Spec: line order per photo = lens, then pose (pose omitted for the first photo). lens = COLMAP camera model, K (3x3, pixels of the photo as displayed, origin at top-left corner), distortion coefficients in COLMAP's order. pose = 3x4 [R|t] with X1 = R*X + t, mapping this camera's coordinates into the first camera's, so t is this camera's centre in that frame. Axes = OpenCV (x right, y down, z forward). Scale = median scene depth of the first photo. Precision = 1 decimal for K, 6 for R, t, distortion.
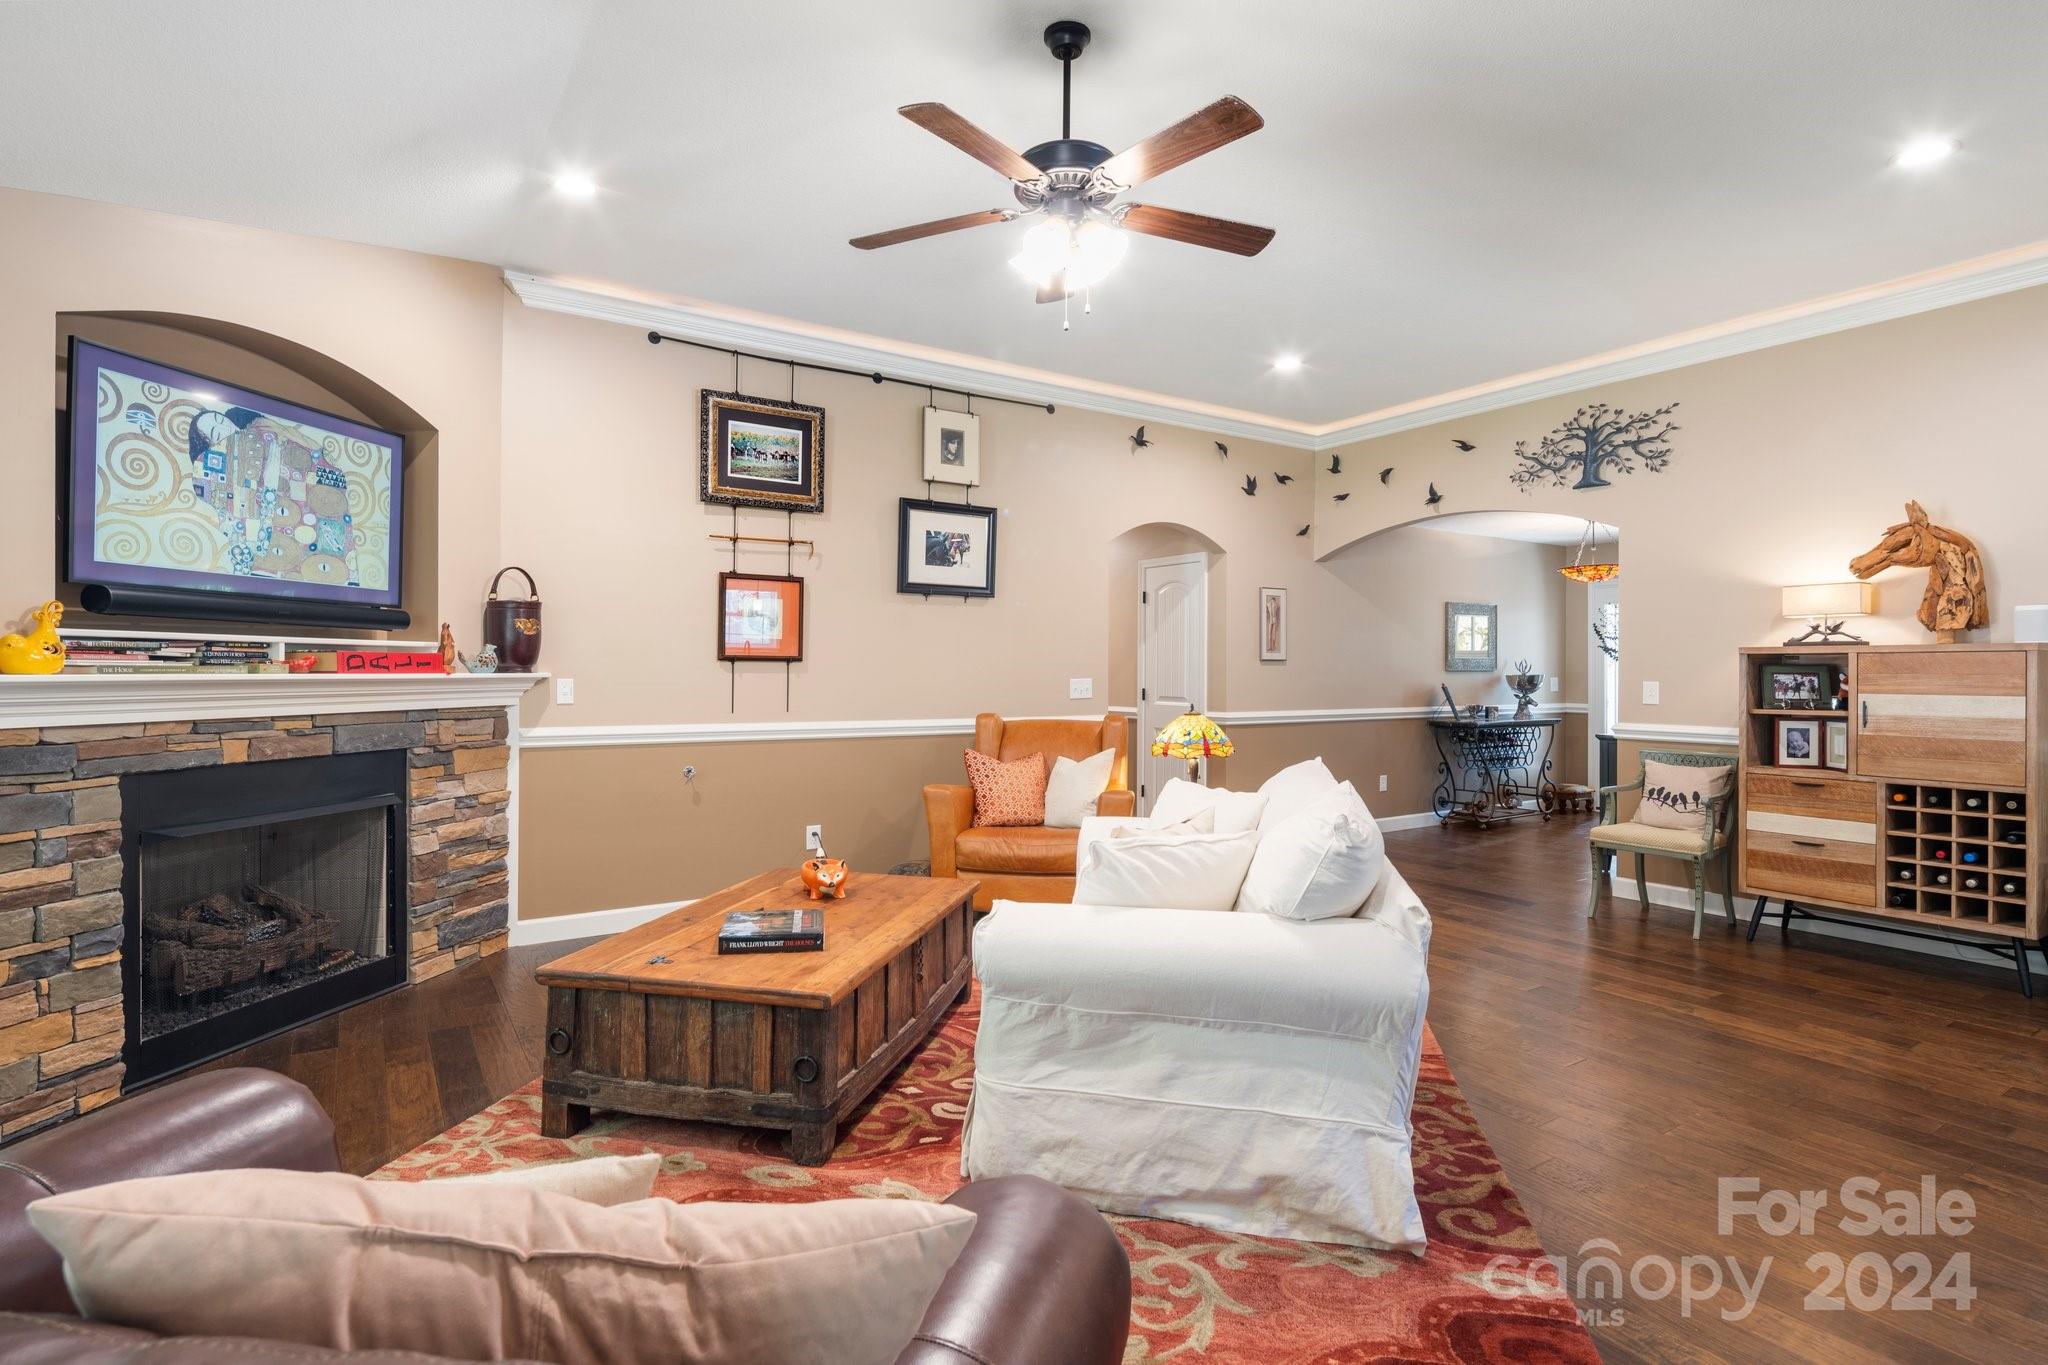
lens RADIAL K [[998.2, 0, 1011.3], [0, 998.2, 670.5], [0, 0, 1]] dist [0.008467, -0.004511]
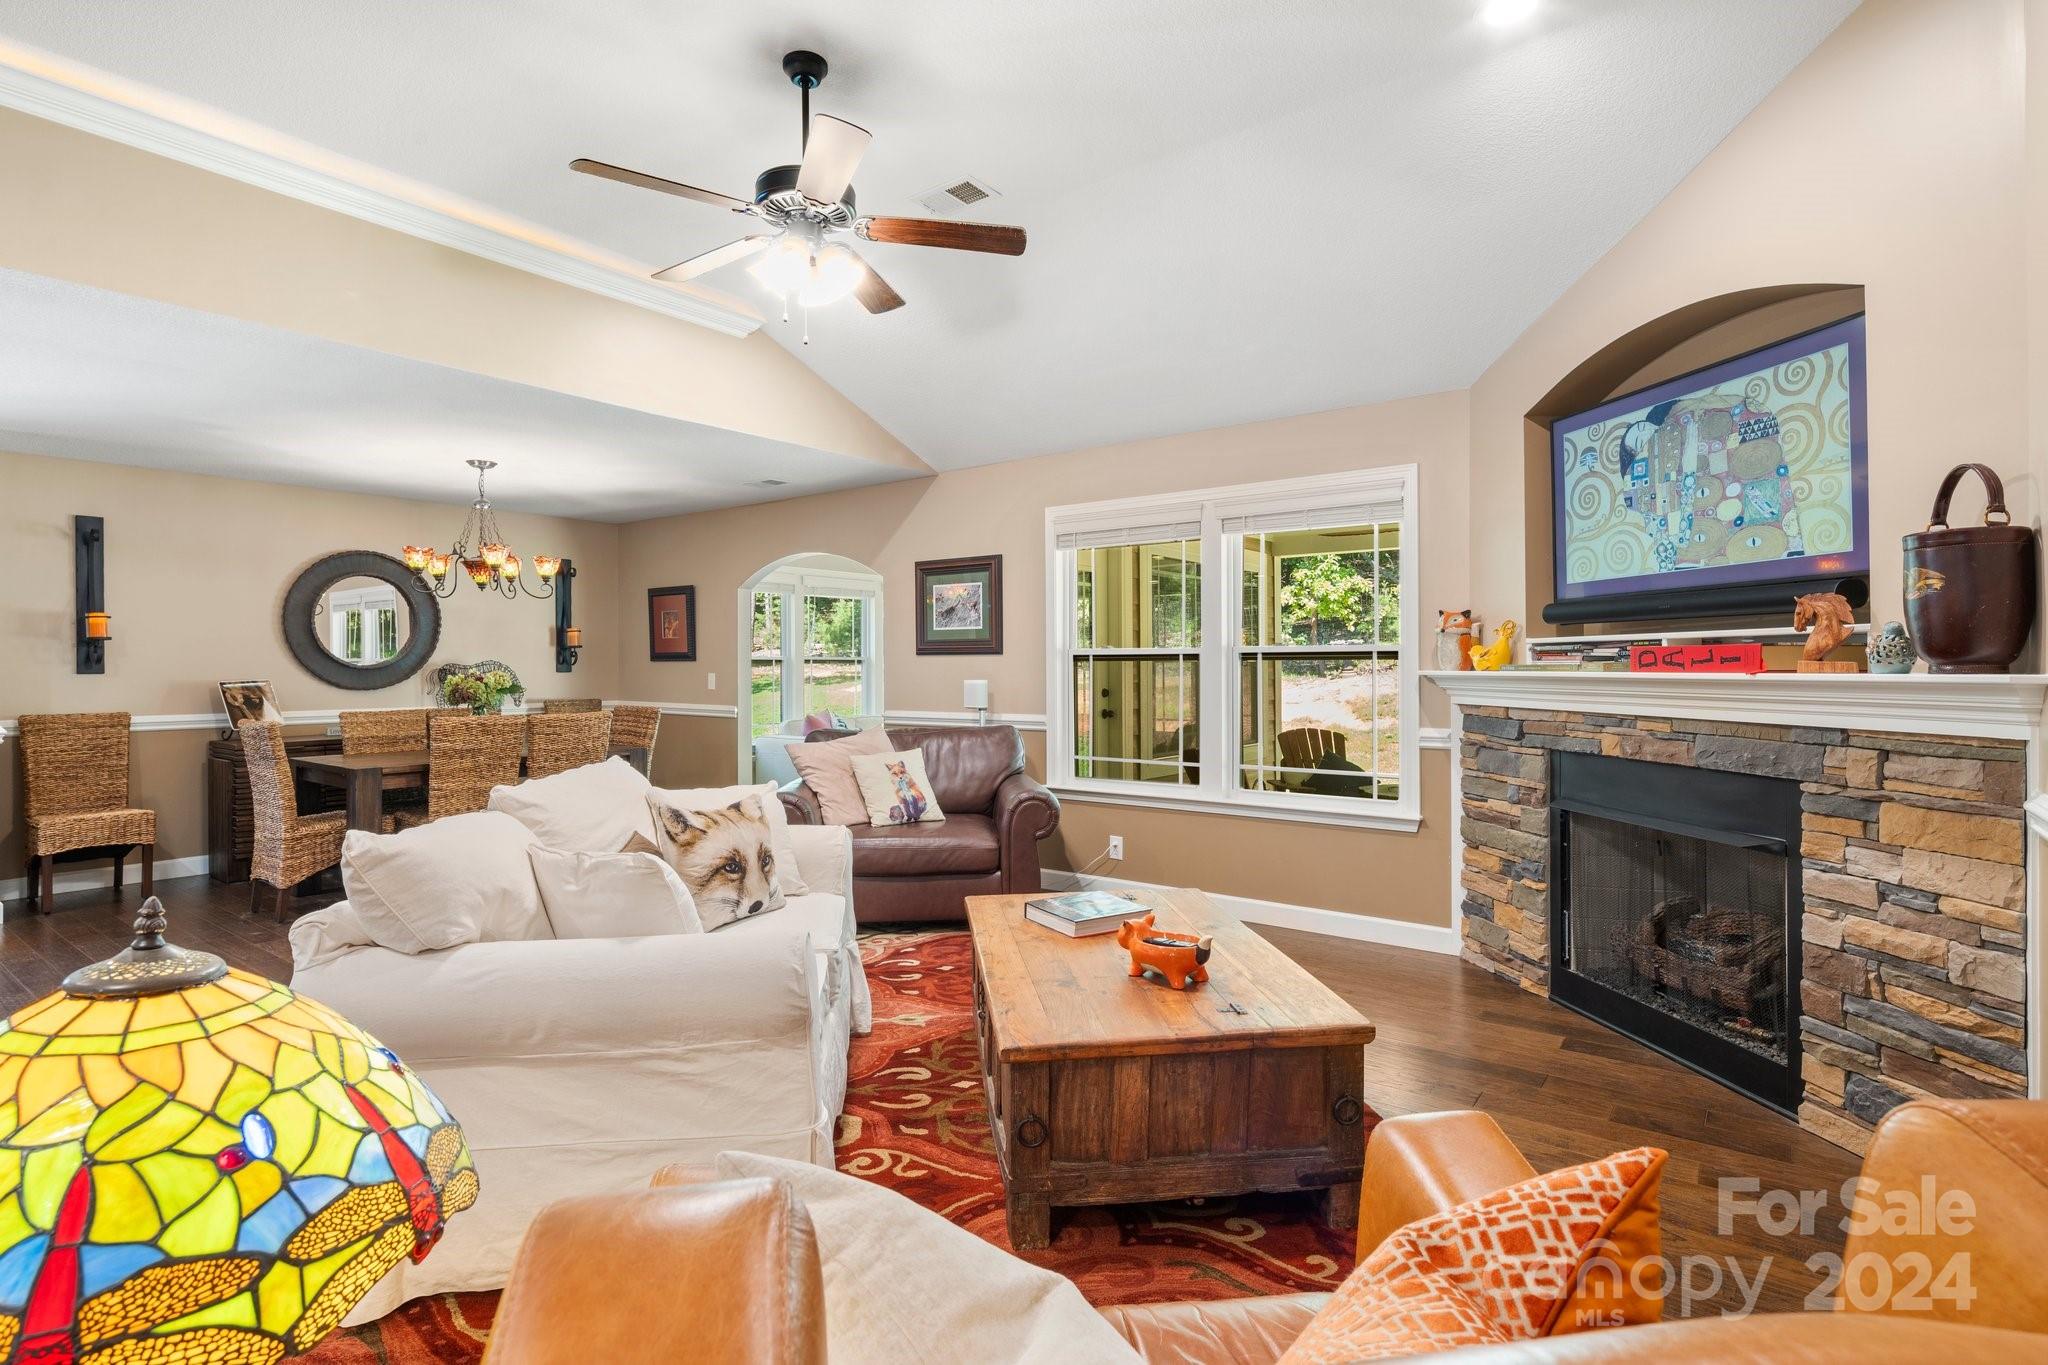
lens RADIAL K [[998.2, 0, 1021.2], [0, 998.2, 666.0], [0, 0, 1]] dist [0.008467, -0.004511]
pose [[-0.940765, -0.001640, -0.339055, 0.118593], [-0.001236, 0.999998, -0.001406, -0.000266], [0.339056, -0.000903, -0.940766, 1.247909]]
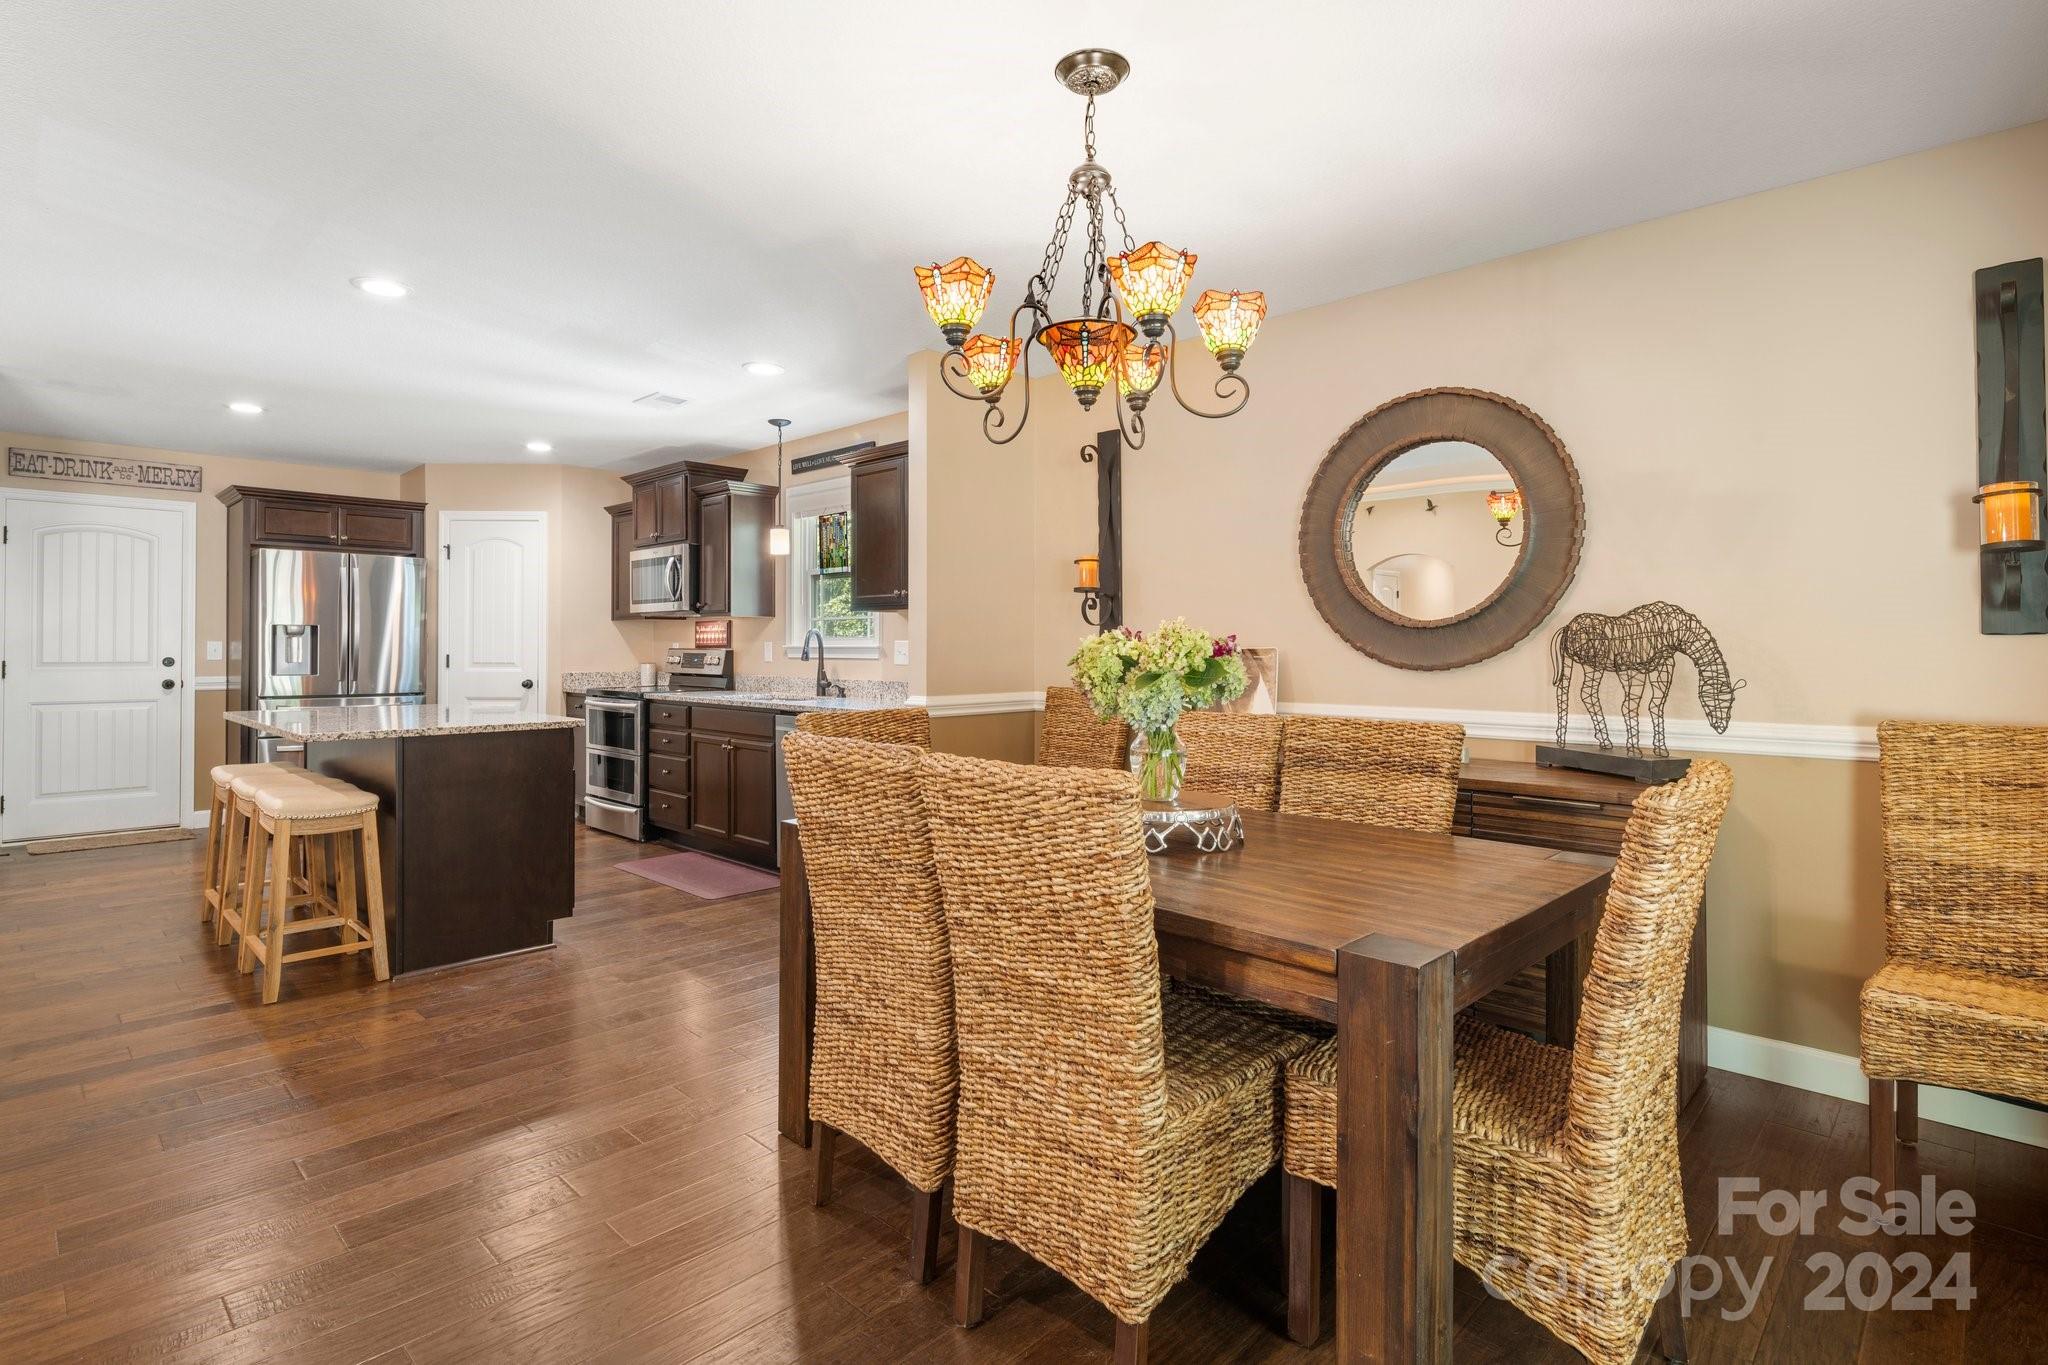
lens RADIAL K [[998.2, 0, 1021.2], [0, 998.2, 643.8], [0, 0, 1]] dist [0.008467, -0.004511]
pose [[-0.221417, -0.001849, 0.975177, -0.117612], [-0.003459, 0.999993, 0.001111, 0.014836], [-0.975173, -0.003127, -0.221422, -0.003222]]
